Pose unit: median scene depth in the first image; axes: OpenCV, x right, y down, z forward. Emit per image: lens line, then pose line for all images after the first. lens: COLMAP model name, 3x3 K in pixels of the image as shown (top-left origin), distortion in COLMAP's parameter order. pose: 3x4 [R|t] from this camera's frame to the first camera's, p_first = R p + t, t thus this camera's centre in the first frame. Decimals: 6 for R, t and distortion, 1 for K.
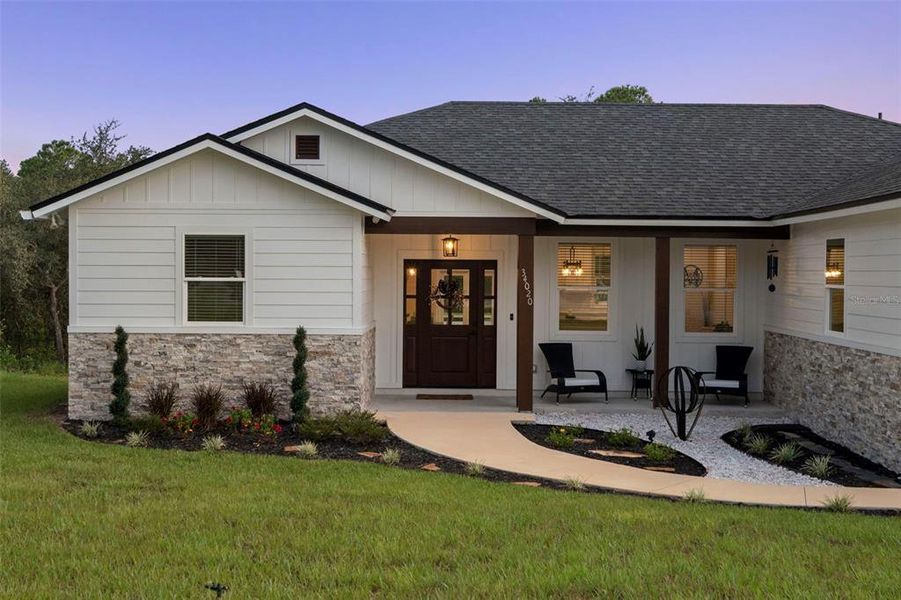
lens RADIAL K [[1151.2, 0, 454.5], [0, 1151.2, 297.9], [0, 0, 1]] dist [0.002763, 0.000000]
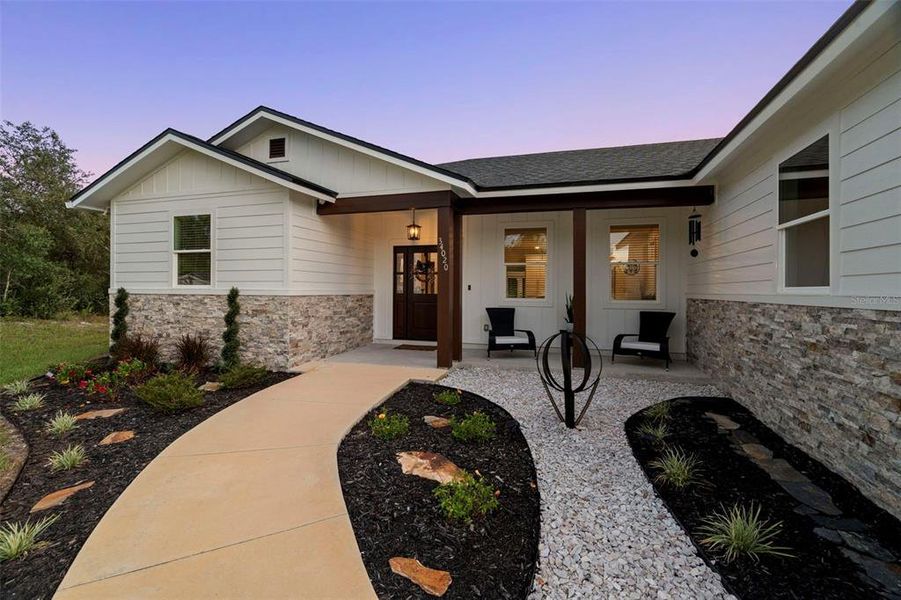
lens RADIAL K [[404.5, 0, 448.9], [0, 404.5, 283.4], [0, 0, 1]] dist [-0.008629, 0.003090]
pose [[0.962144, -0.005283, -0.272489, 0.179093], [-0.006220, 0.999126, -0.041334, 0.035592], [0.272469, 0.041464, 0.961271, 0.654518]]
